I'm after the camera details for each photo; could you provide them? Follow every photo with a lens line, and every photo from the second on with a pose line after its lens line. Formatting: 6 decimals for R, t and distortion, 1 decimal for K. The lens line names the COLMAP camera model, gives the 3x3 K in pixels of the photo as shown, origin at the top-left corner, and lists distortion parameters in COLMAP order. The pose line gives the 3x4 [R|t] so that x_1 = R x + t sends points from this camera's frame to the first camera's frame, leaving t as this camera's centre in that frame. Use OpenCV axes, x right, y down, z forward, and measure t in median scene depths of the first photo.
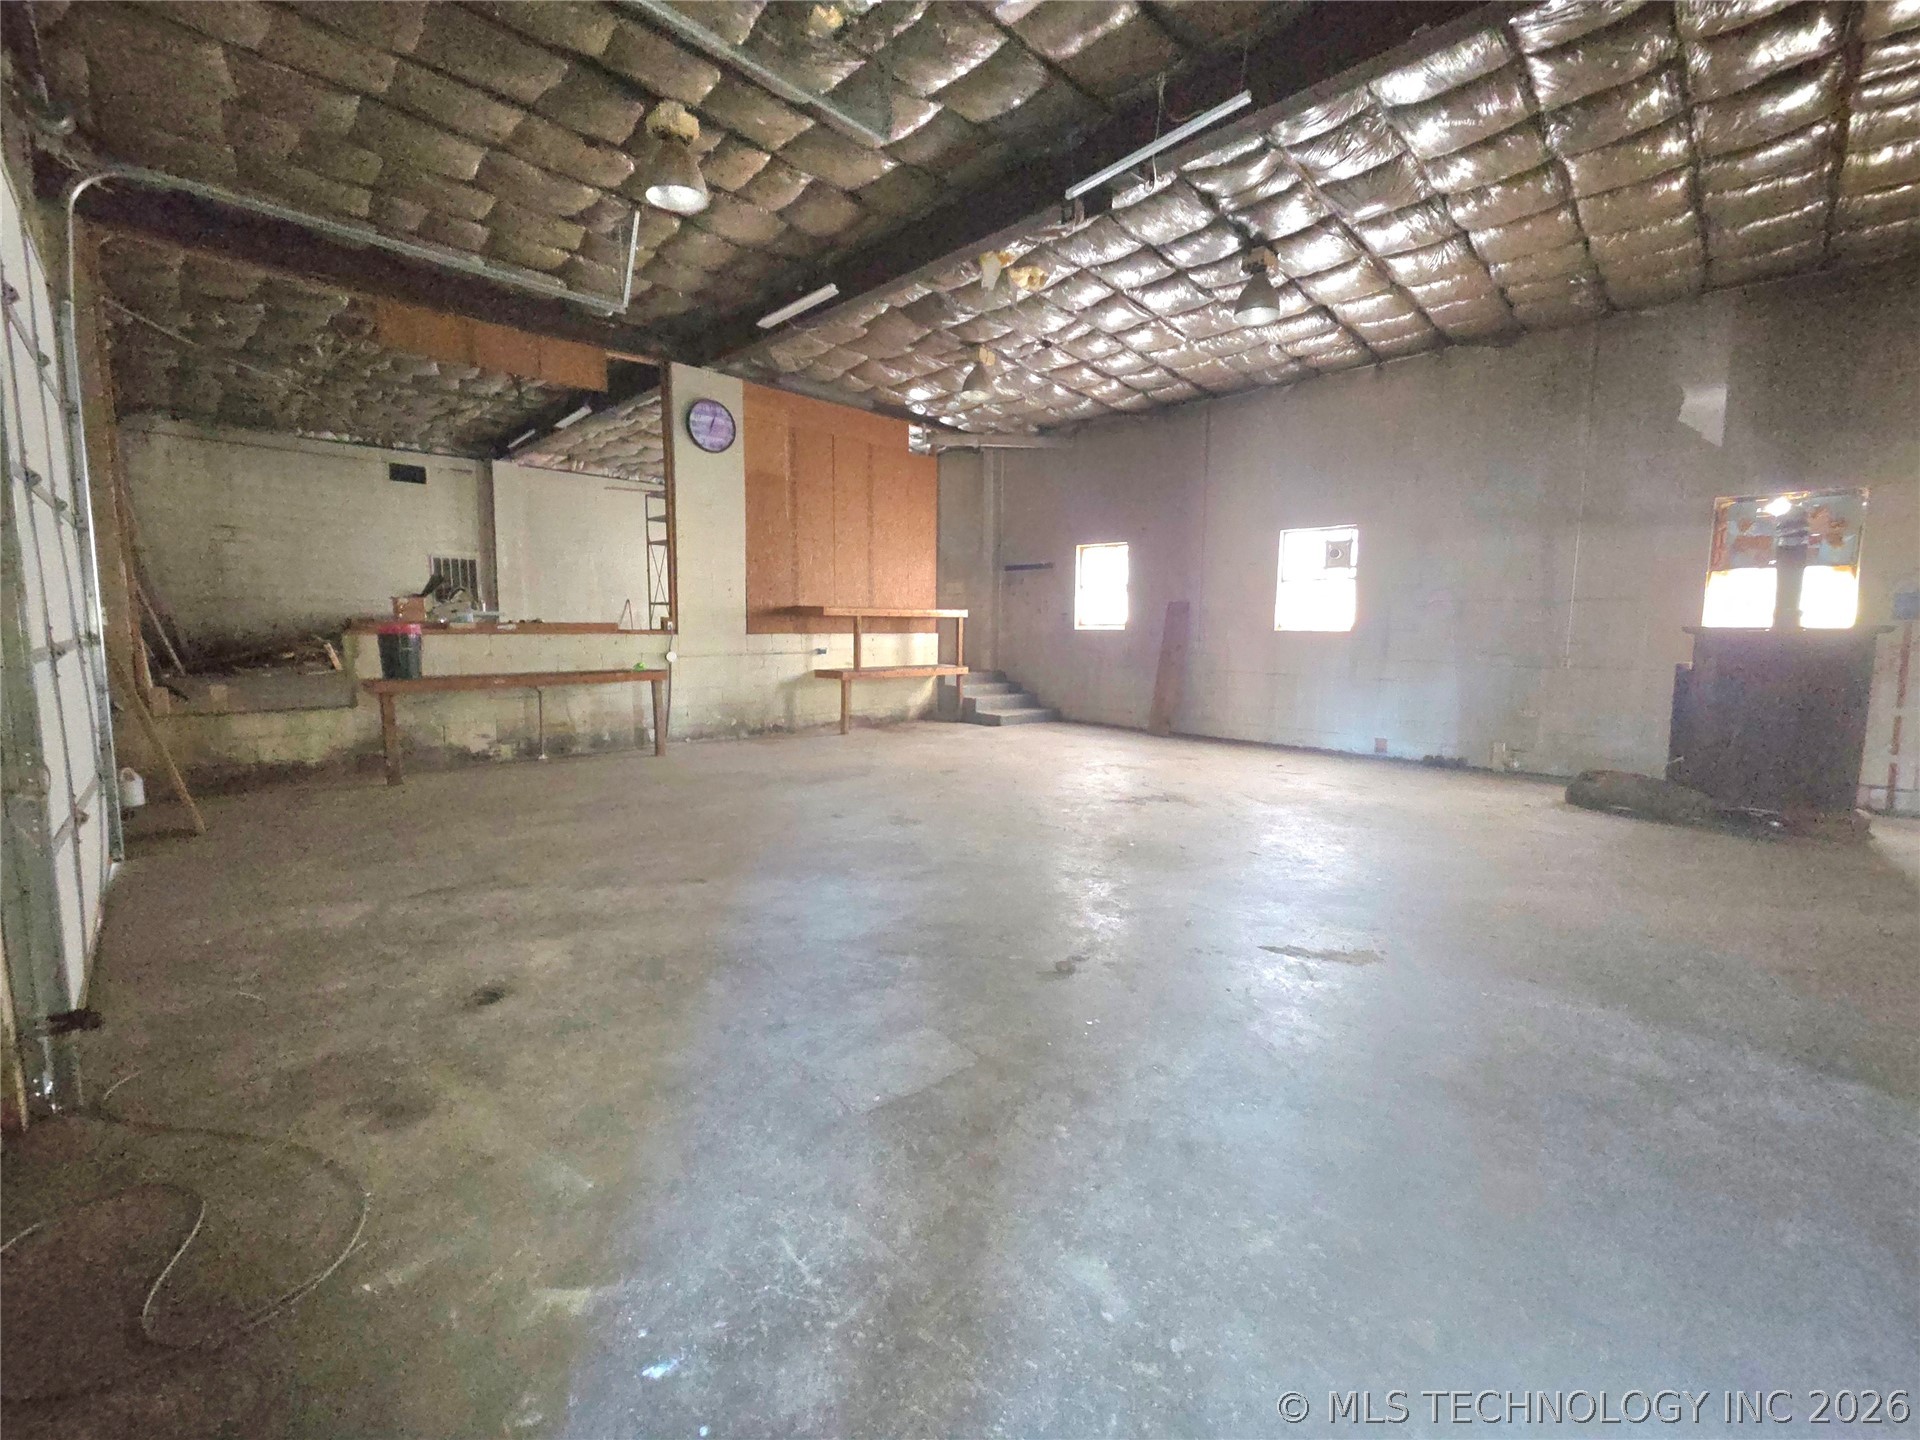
lens RADIAL K [[780.2, 0, 967.6], [0, 780.2, 718.0], [0, 0, 1]] dist [0.004715, -0.000040]
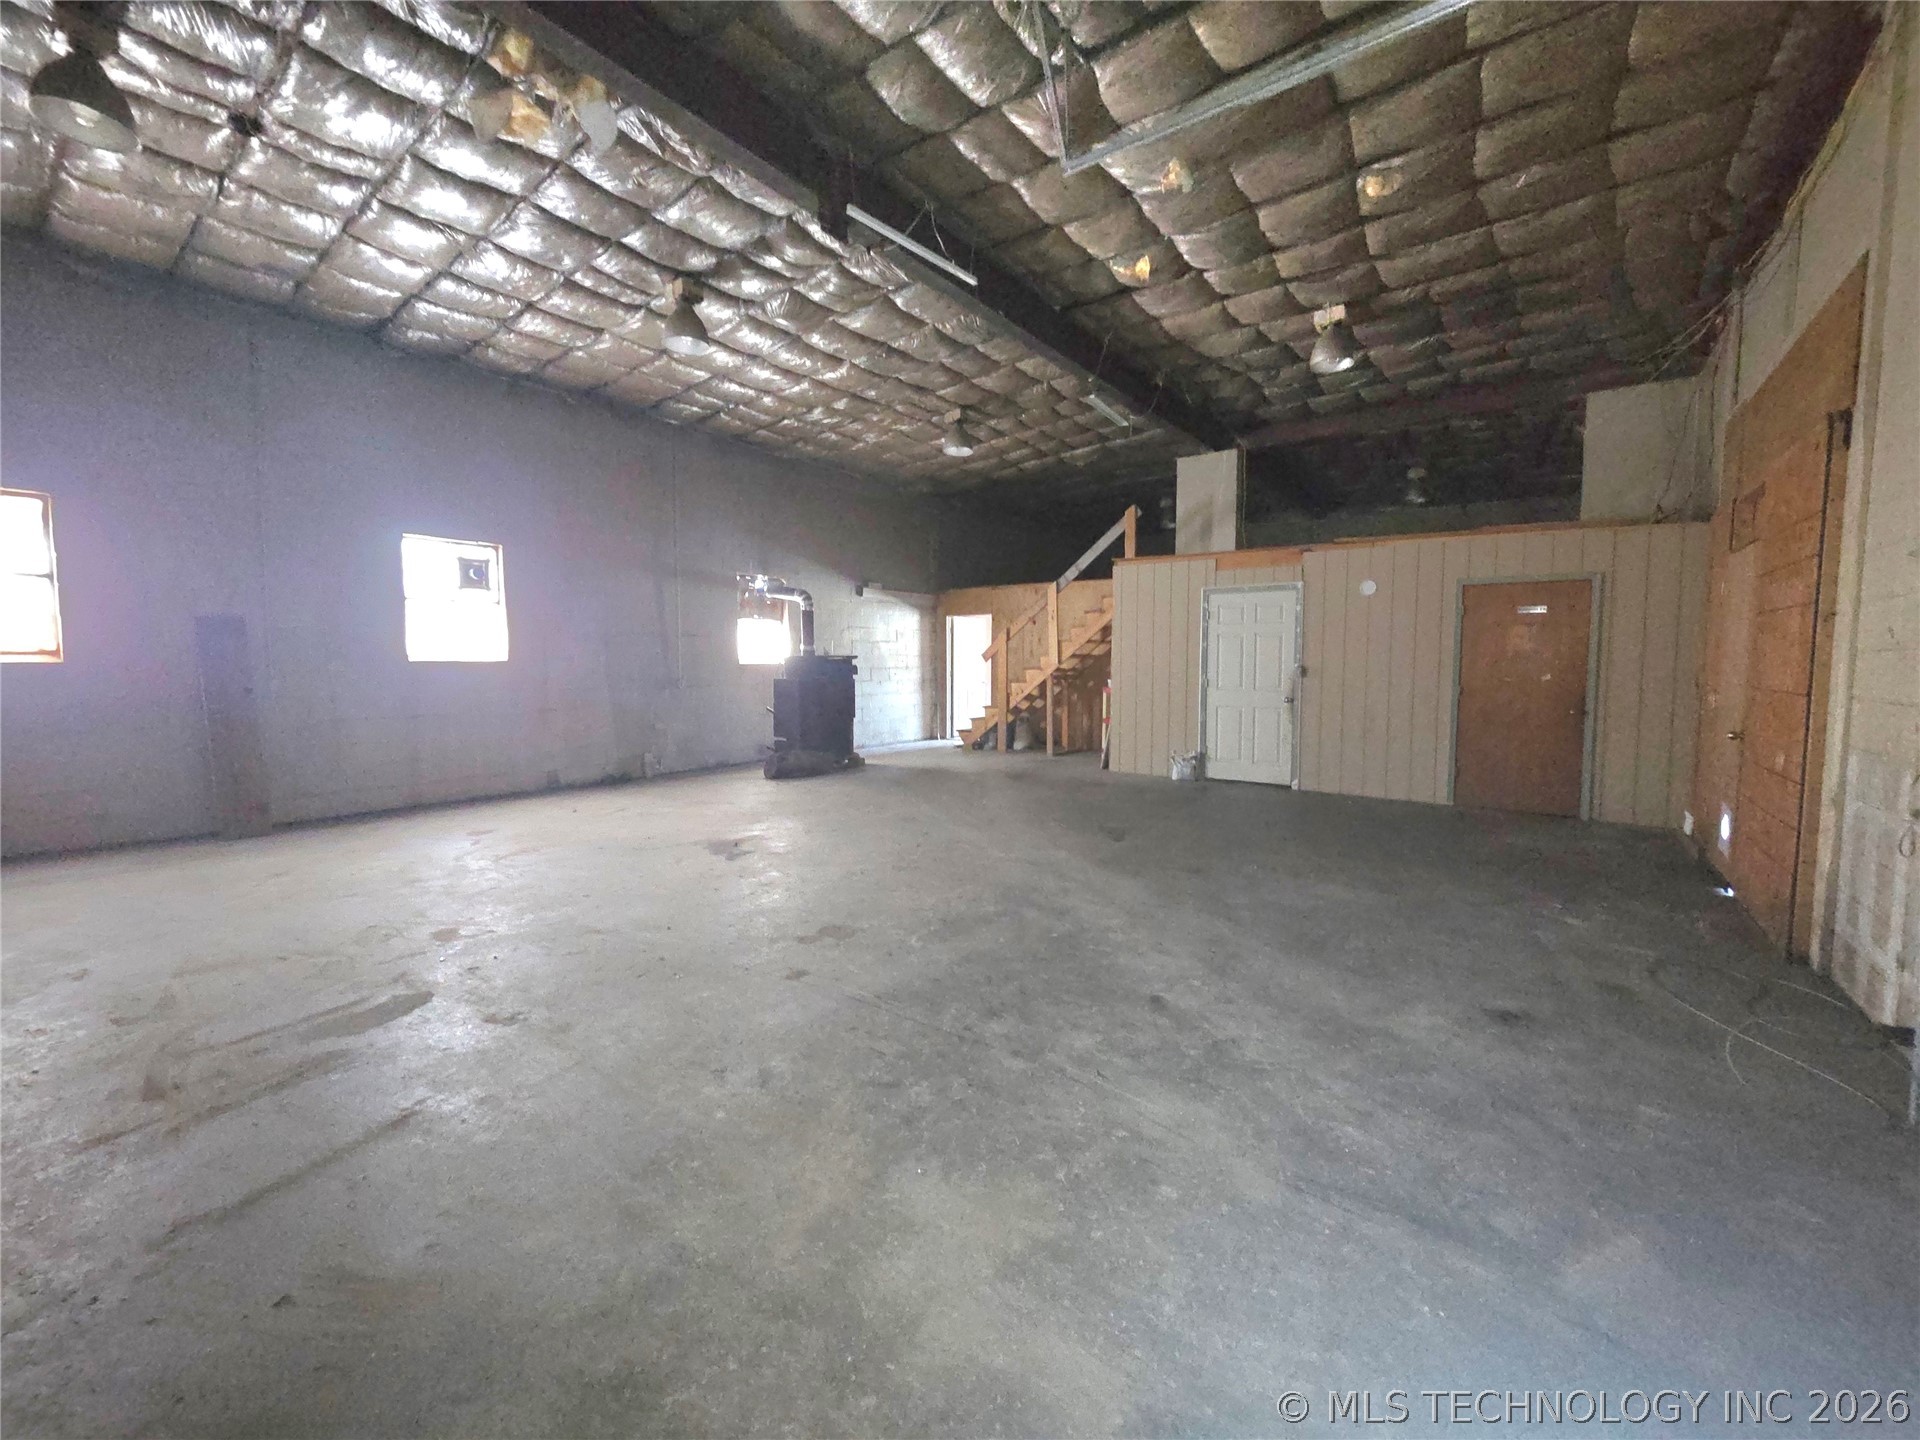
lens RADIAL K [[780.2, 0, 966.3], [0, 780.2, 724.6], [0, 0, 1]] dist [0.004715, -0.000040]
pose [[-0.156475, -0.096275, 0.982979, -1.006253], [0.113570, 0.986883, 0.114736, -0.161125], [-0.981131, 0.129590, -0.143488, 1.218645]]
